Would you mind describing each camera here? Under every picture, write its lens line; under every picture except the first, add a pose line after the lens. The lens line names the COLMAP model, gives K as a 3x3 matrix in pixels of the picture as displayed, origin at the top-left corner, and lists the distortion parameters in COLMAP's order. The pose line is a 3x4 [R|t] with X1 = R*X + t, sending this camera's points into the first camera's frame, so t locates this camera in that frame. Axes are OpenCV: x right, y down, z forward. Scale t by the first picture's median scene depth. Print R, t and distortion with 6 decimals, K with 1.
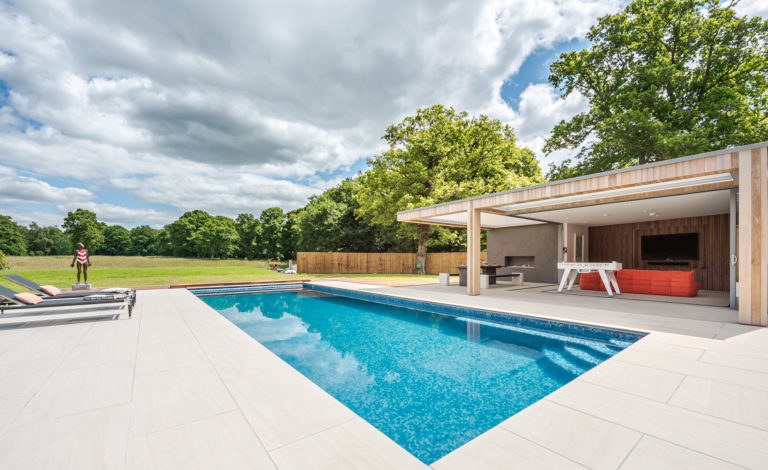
lens RADIAL K [[306.9, 0, 383.9], [0, 306.9, 261.4], [0, 0, 1]] dist [-0.001905, -0.000310]
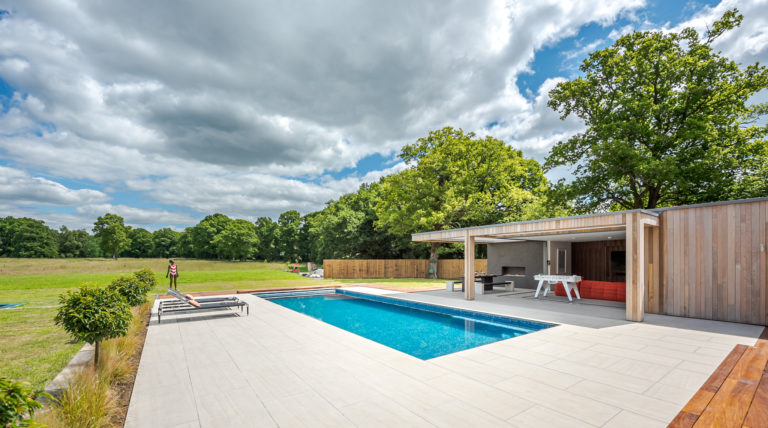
lens RADIAL K [[310.6, 0, 386.1], [0, 310.6, 261.9], [0, 0, 1]] dist [0.000832, 0.000106]
pose [[0.999320, -0.002272, -0.036789, -0.007891], [0.002322, 0.999996, 0.001319, -0.021349], [0.036786, -0.001403, 0.999322, -0.134122]]
